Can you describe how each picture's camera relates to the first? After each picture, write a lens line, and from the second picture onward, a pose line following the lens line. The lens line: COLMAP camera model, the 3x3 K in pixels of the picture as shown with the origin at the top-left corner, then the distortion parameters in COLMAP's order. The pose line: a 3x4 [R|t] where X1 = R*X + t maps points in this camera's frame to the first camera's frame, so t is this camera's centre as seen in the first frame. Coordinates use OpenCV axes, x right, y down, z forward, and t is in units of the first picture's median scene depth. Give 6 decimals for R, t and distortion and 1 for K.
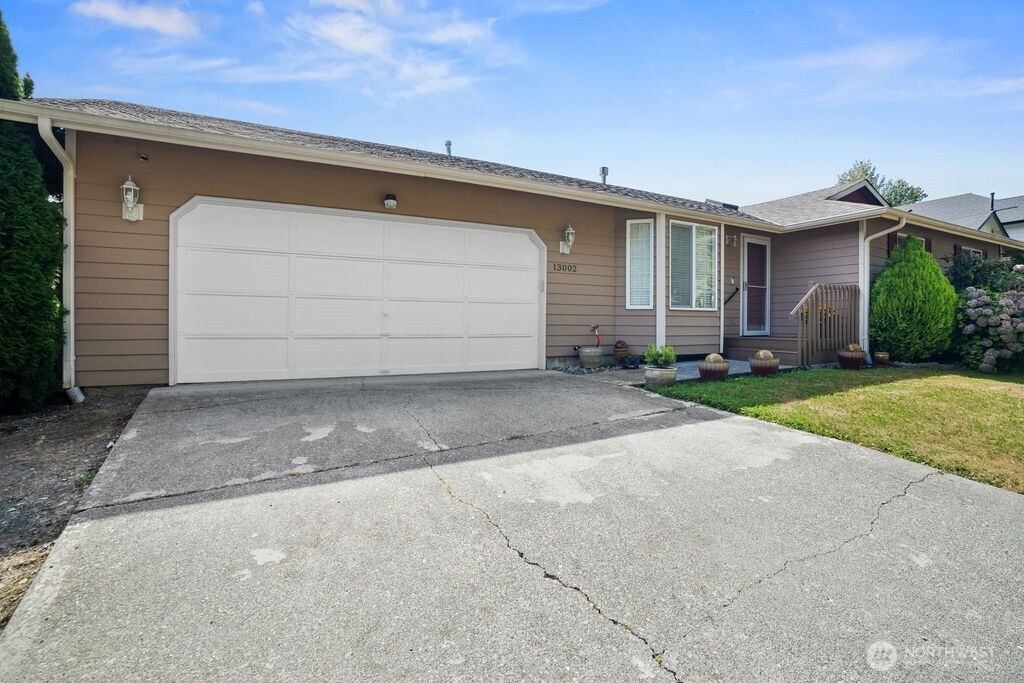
lens RADIAL K [[483.5, 0, 507.2], [0, 483.5, 333.3], [0, 0, 1]] dist [-0.064571, 0.027033]
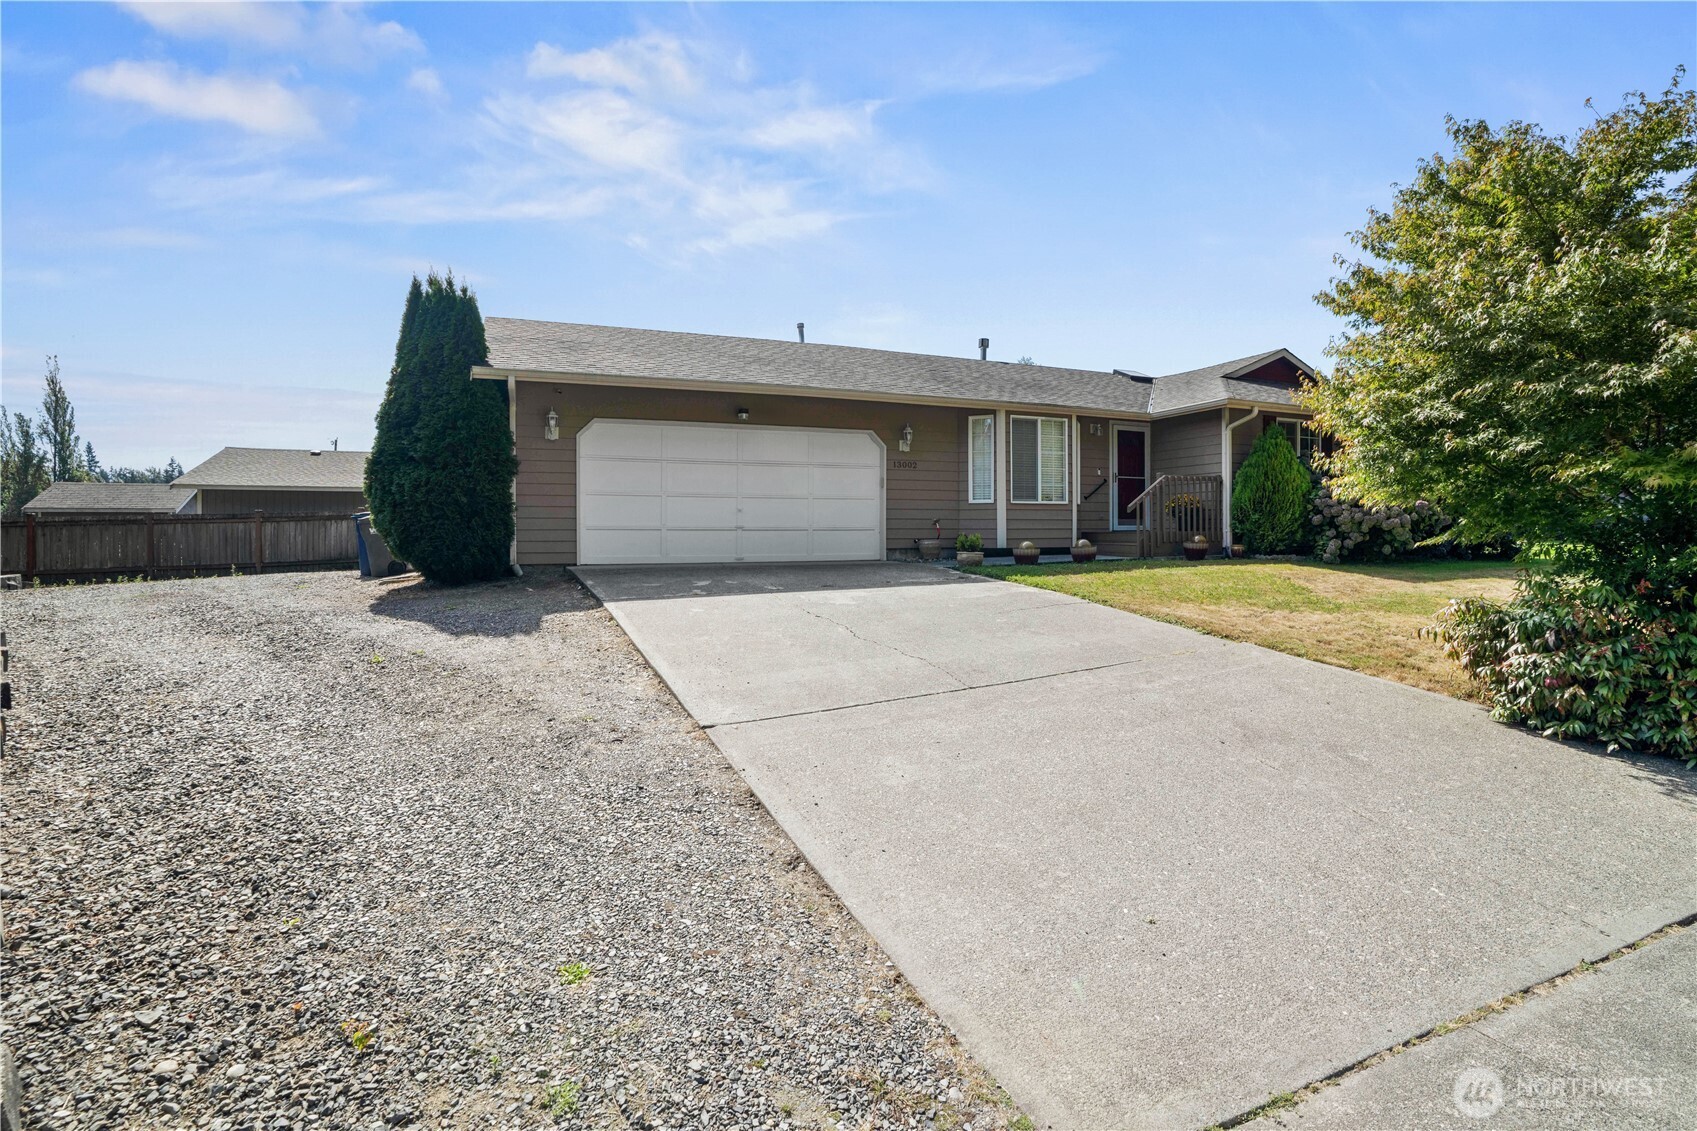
lens RADIAL K [[801.2, 0, 840.6], [0, 801.2, 551.9], [0, 0, 1]] dist [-0.064571, 0.027033]
pose [[0.994398, -0.004941, -0.105587, 0.158131], [0.005368, 0.999979, 0.003759, 0.046333], [0.105566, -0.004305, 0.994403, -0.735635]]
